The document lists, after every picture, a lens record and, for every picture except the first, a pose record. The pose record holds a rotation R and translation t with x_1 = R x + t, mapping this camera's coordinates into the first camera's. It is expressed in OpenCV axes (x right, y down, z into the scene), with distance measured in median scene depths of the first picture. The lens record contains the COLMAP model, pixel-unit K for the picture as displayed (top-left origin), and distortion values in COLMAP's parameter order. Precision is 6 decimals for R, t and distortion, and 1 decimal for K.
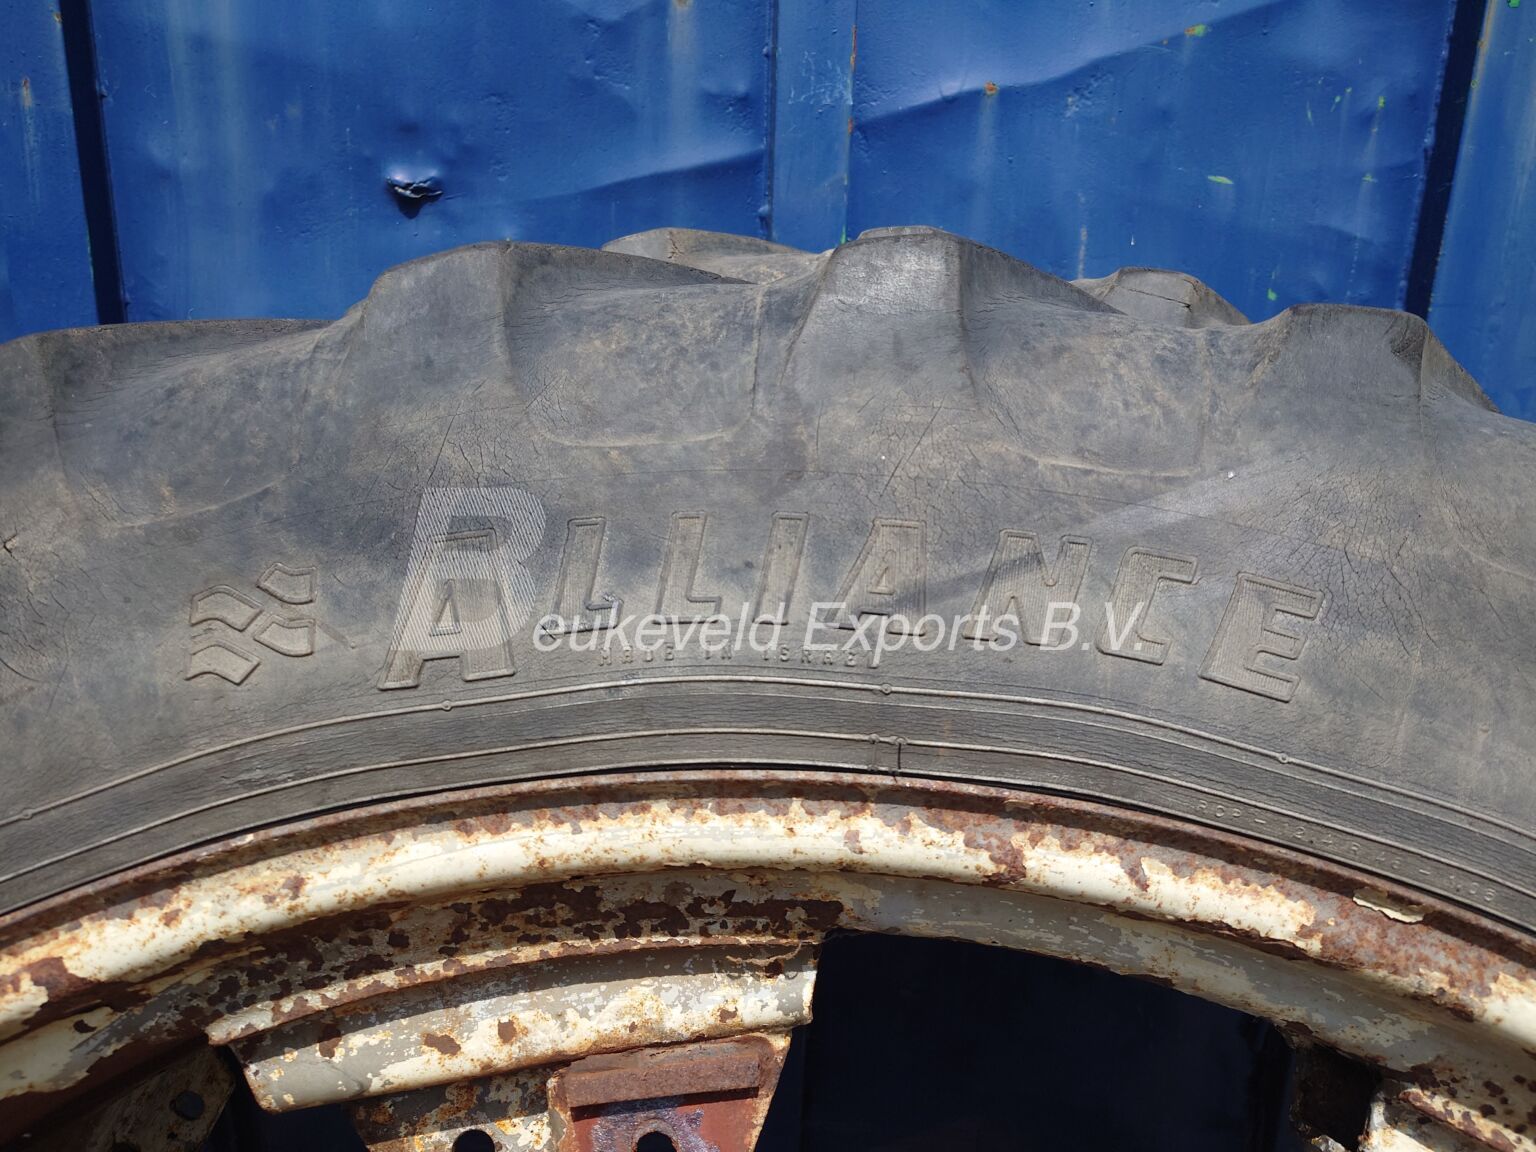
lens RADIAL K [[1256.5, 0, 774.5], [0, 1256.5, 579.0], [0, 0, 1]] dist [0.001470, 0.011561]
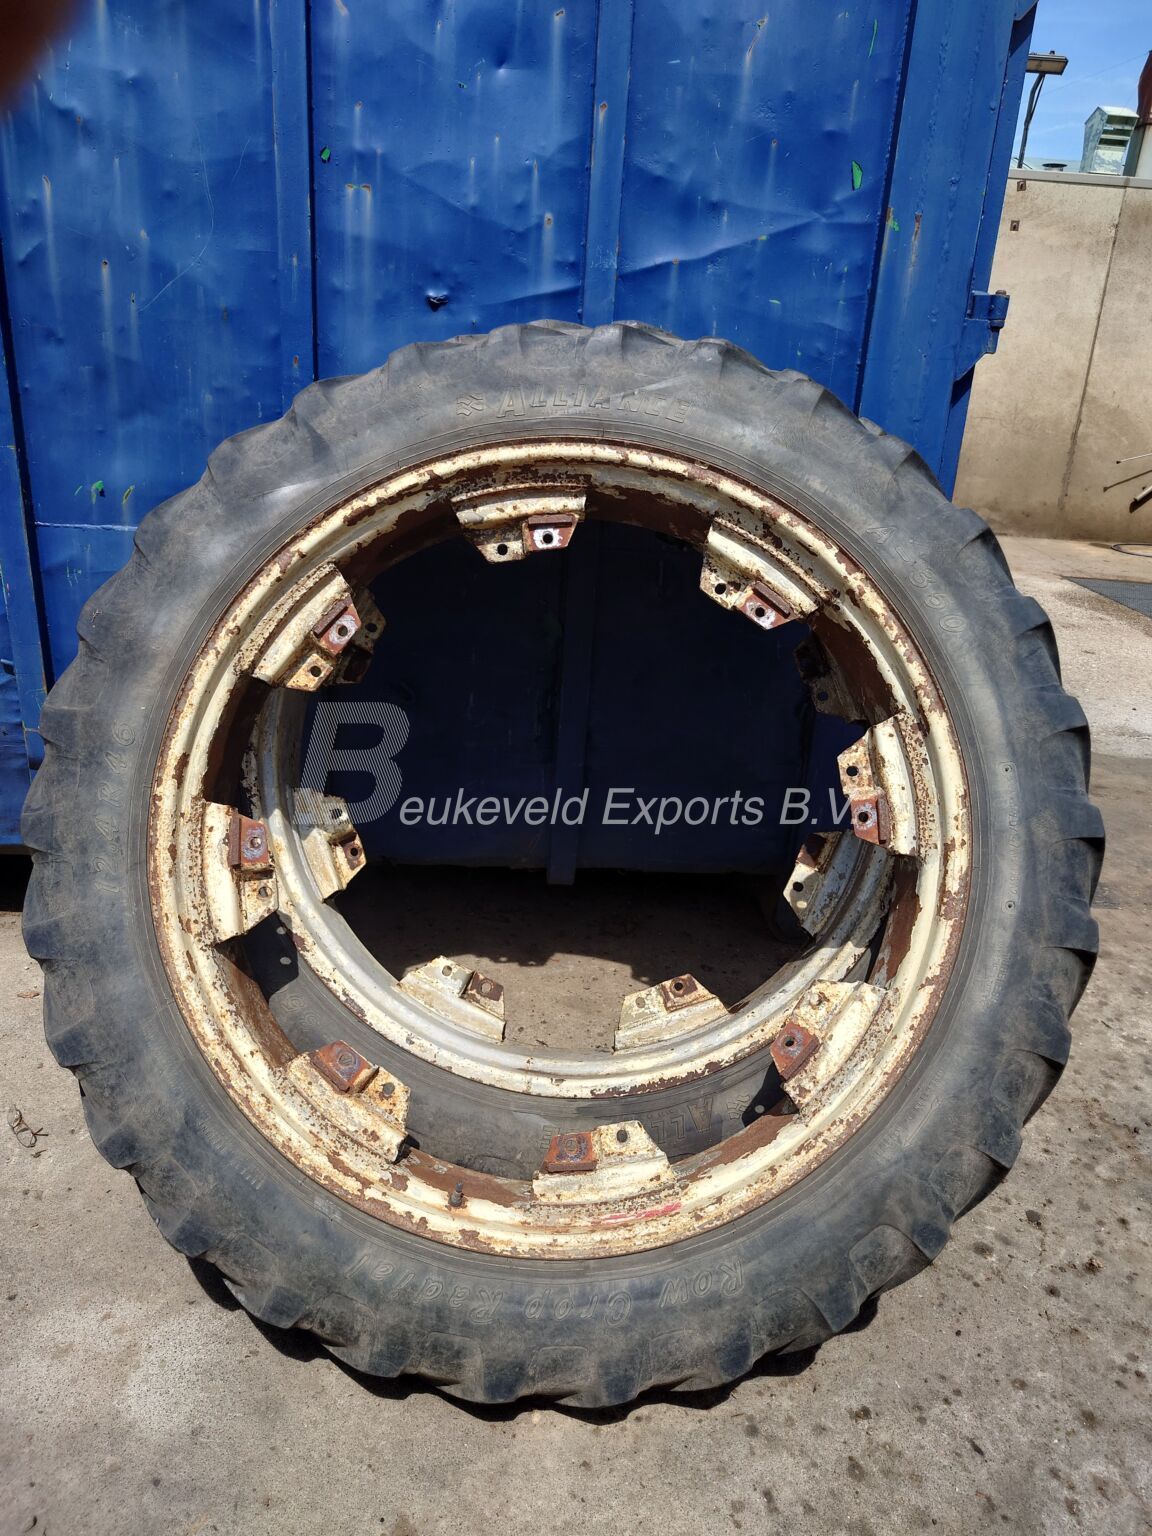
lens RADIAL K [[1256.5, 0, 567.5], [0, 1256.5, 764.6], [0, 0, 1]] dist [0.001470, 0.011561]
pose [[0.999586, 0.026254, -0.011785, 0.045092], [-0.025294, 0.996841, 0.075291, 0.910308], [0.013725, -0.074961, 0.997092, -3.408457]]
